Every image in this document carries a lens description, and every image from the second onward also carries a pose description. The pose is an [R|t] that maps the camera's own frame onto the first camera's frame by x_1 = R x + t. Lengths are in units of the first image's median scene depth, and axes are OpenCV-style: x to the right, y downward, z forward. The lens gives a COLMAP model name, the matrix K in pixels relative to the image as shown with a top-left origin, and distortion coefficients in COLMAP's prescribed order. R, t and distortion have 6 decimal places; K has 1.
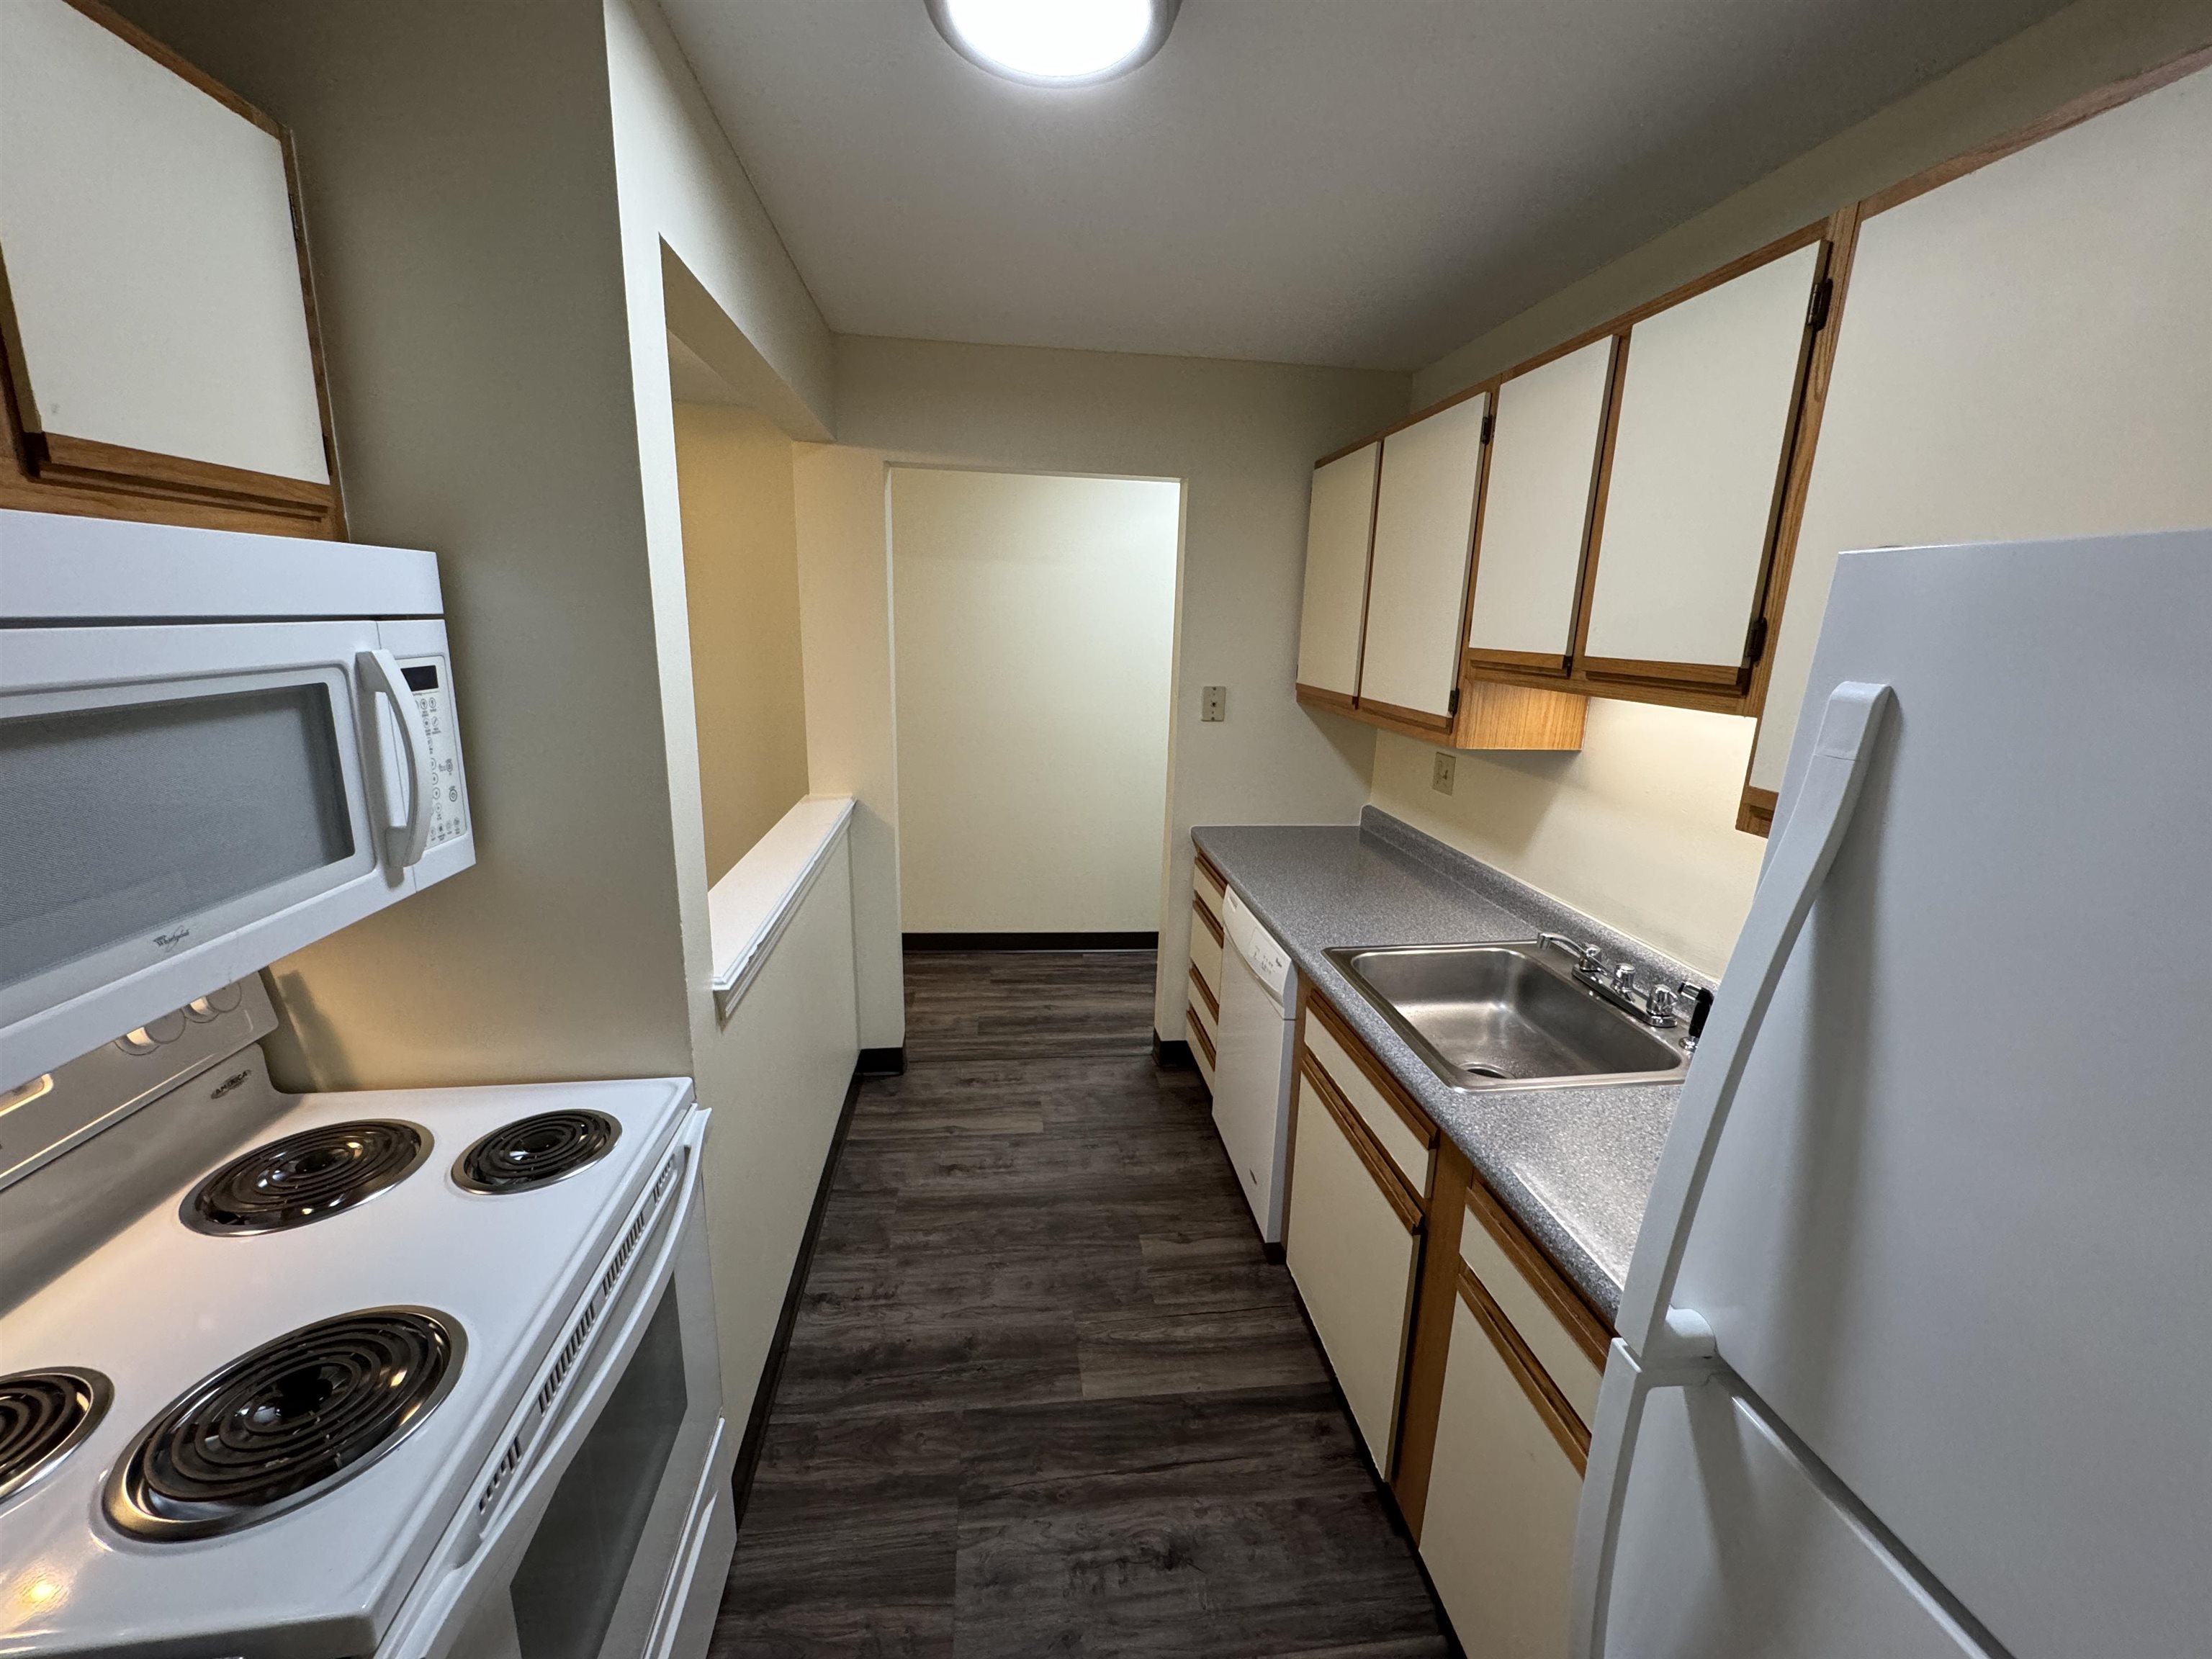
lens RADIAL K [[879.1, 0, 1102.2], [0, 879.1, 834.7], [0, 0, 1]] dist [-0.003343, 0.001032]
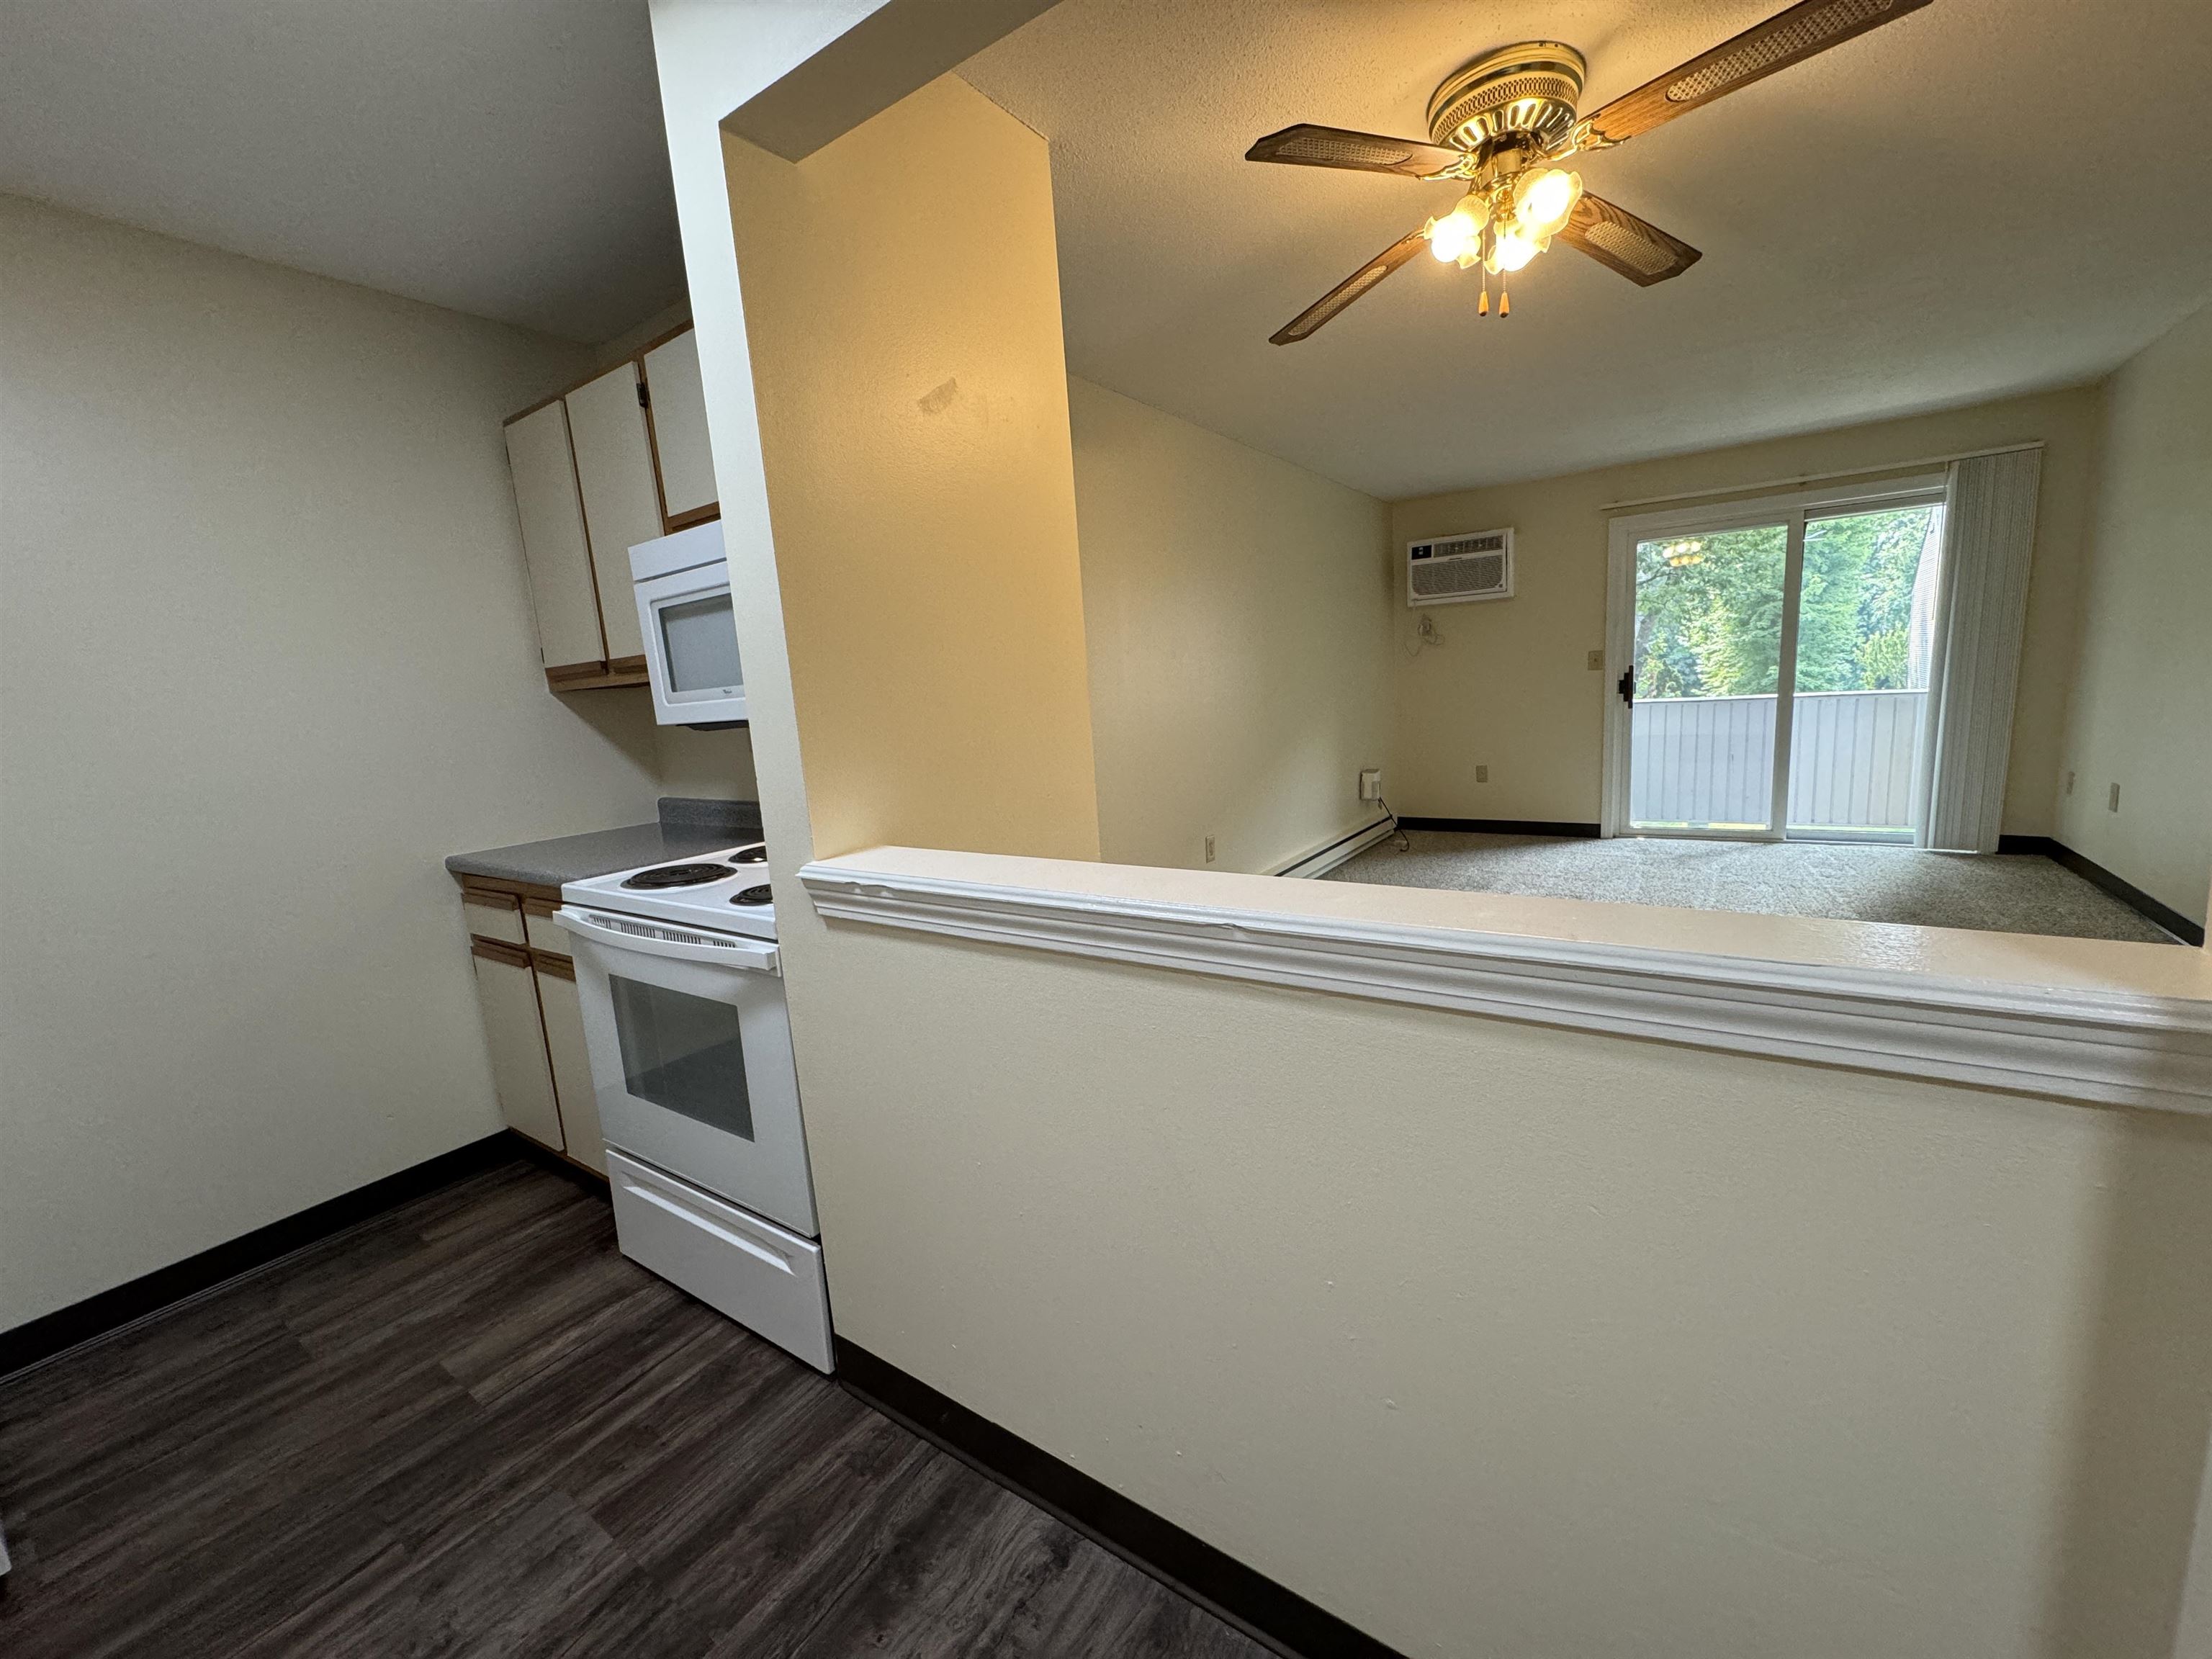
lens RADIAL K [[879.1, 0, 1110.1], [0, 879.1, 834.3], [0, 0, 1]] dist [-0.003343, 0.001032]
pose [[-0.664385, 0.132909, -0.735478, 0.044383], [-0.139204, 0.944836, 0.296491, -0.146236], [0.734312, 0.299366, -0.609233, 1.281765]]
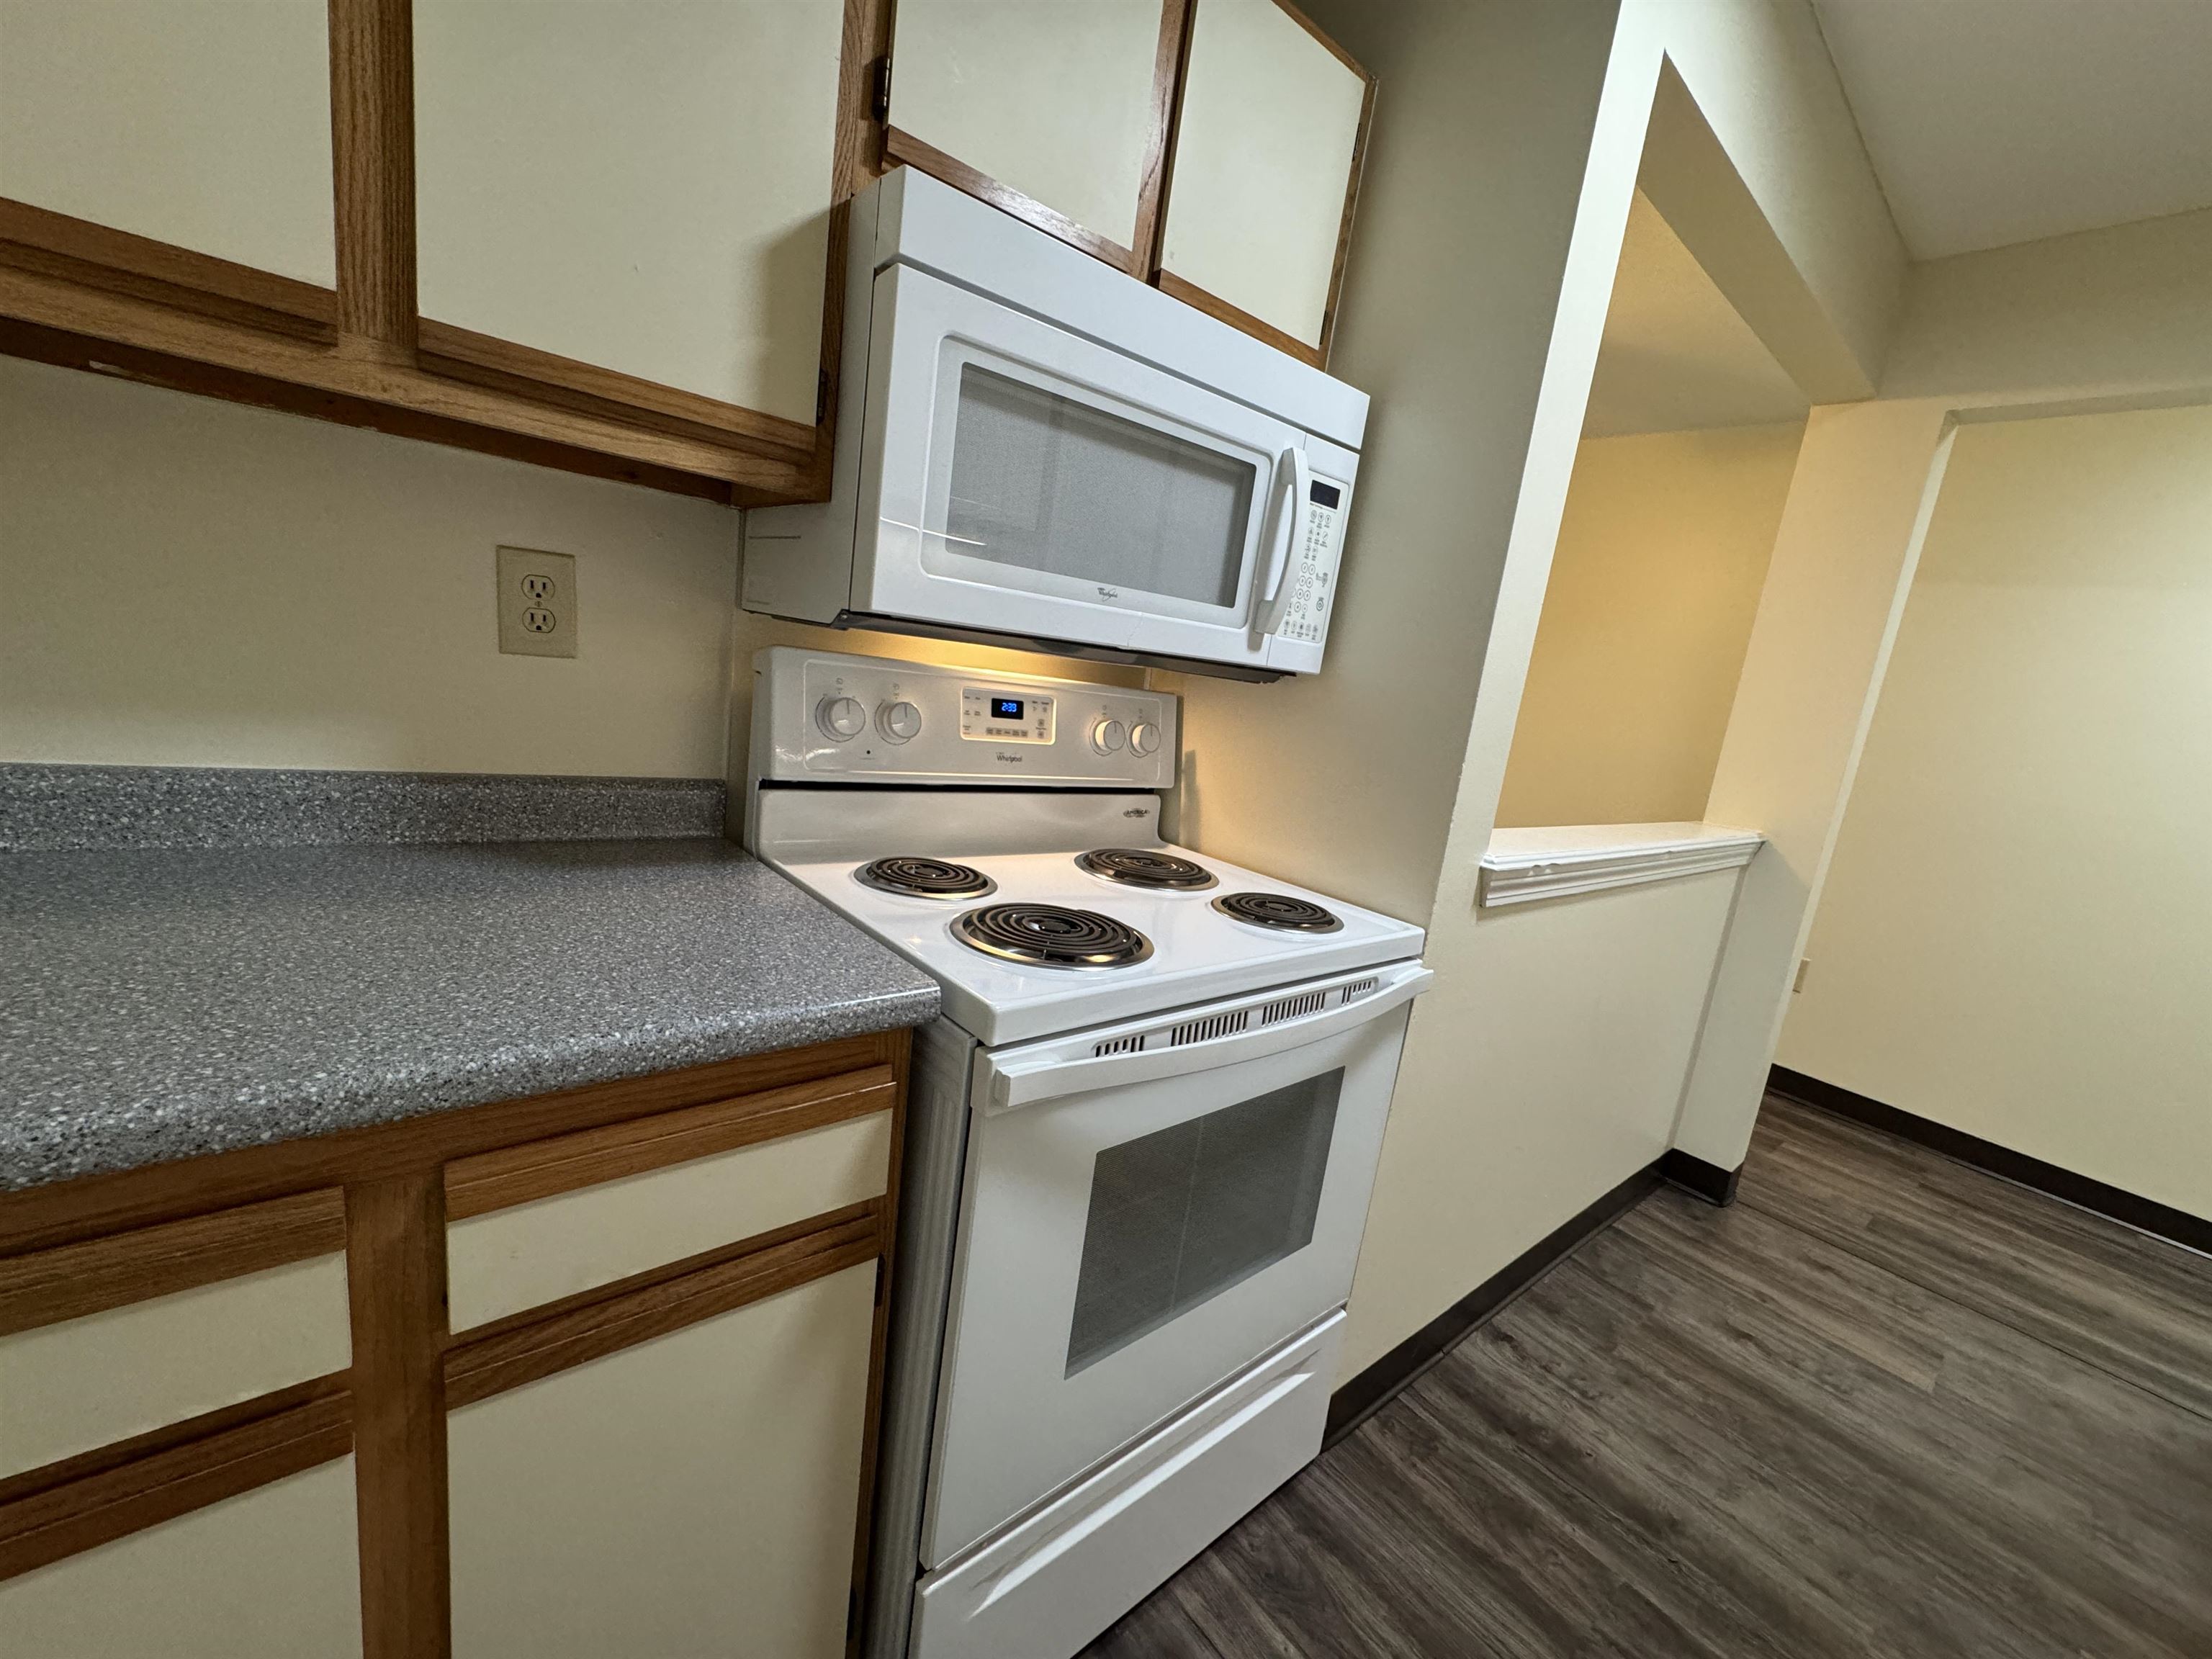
lens RADIAL K [[879.1, 0, 1107.0], [0, 879.1, 834.6], [0, 0, 1]] dist [-0.003343, 0.001032]
pose [[0.539285, 0.198677, -0.818351, 0.069324], [-0.309574, 0.950499, 0.026753, 0.167472], [0.783157, 0.238913, 0.574095, 0.100199]]
